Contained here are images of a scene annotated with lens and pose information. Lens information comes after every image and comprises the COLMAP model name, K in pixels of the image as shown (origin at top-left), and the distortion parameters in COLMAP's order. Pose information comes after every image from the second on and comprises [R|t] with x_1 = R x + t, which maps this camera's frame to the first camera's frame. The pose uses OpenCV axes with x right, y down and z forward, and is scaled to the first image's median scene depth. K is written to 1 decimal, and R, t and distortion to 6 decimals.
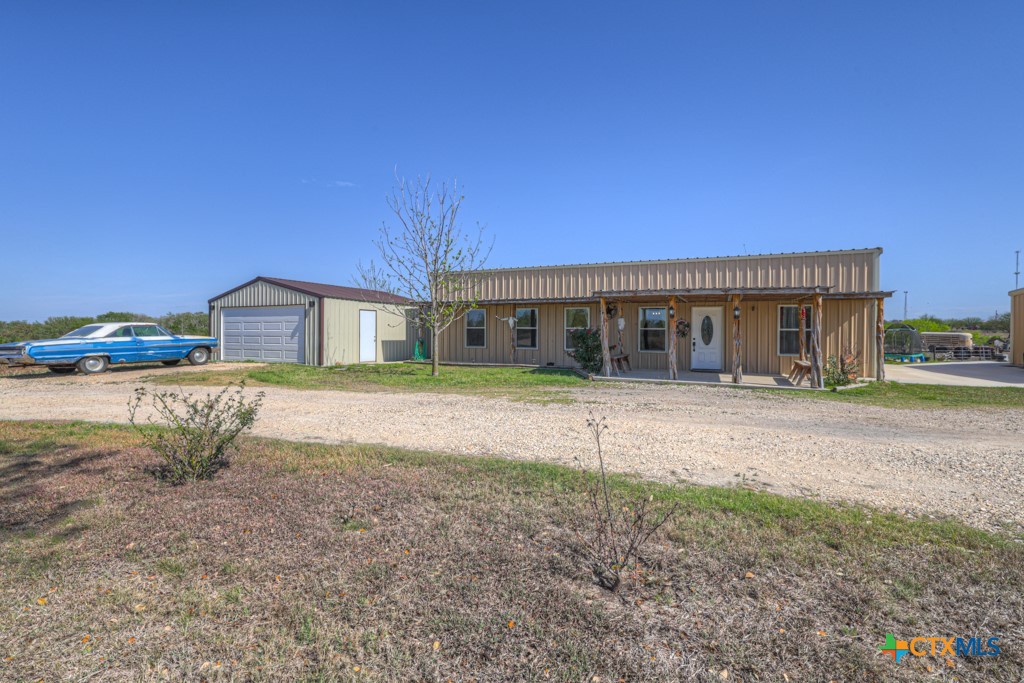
lens RADIAL K [[440.9, 0, 512.0], [0, 440.9, 341.5], [0, 0, 1]] dist [0.000178, 0.000020]
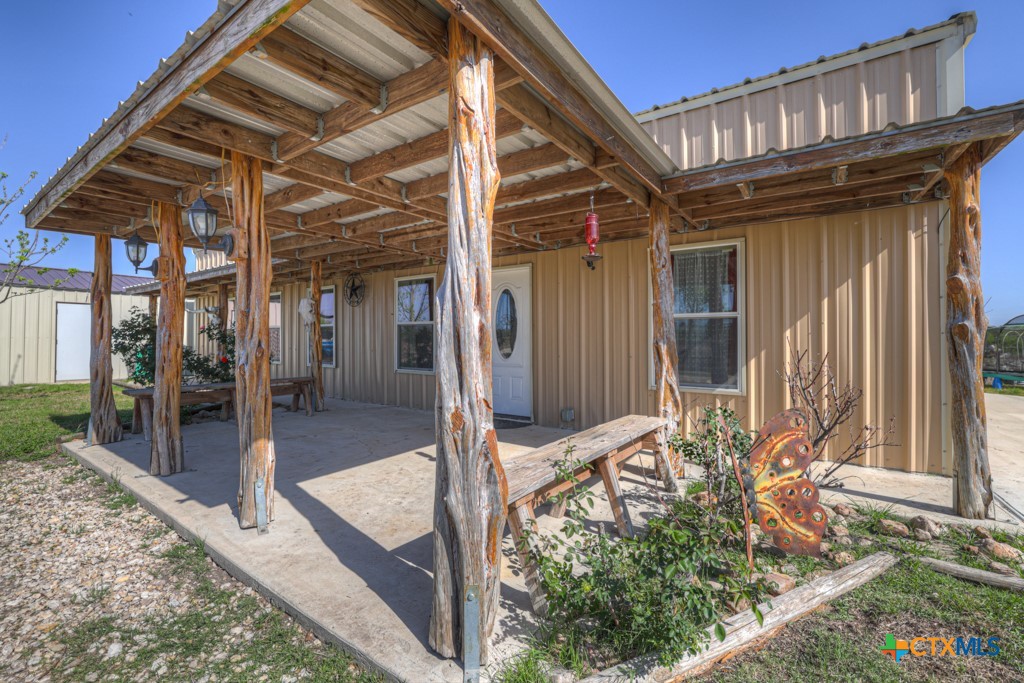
lens RADIAL K [[439.9, 0, 512.0], [0, 439.9, 341.5], [0, 0, 1]] dist [-0.052672, 0.020636]
pose [[0.987488, -0.008005, -0.157491, 0.509979], [0.005931, 0.999889, -0.013640, -0.002225], [0.157582, 0.012535, 0.987426, 0.594515]]
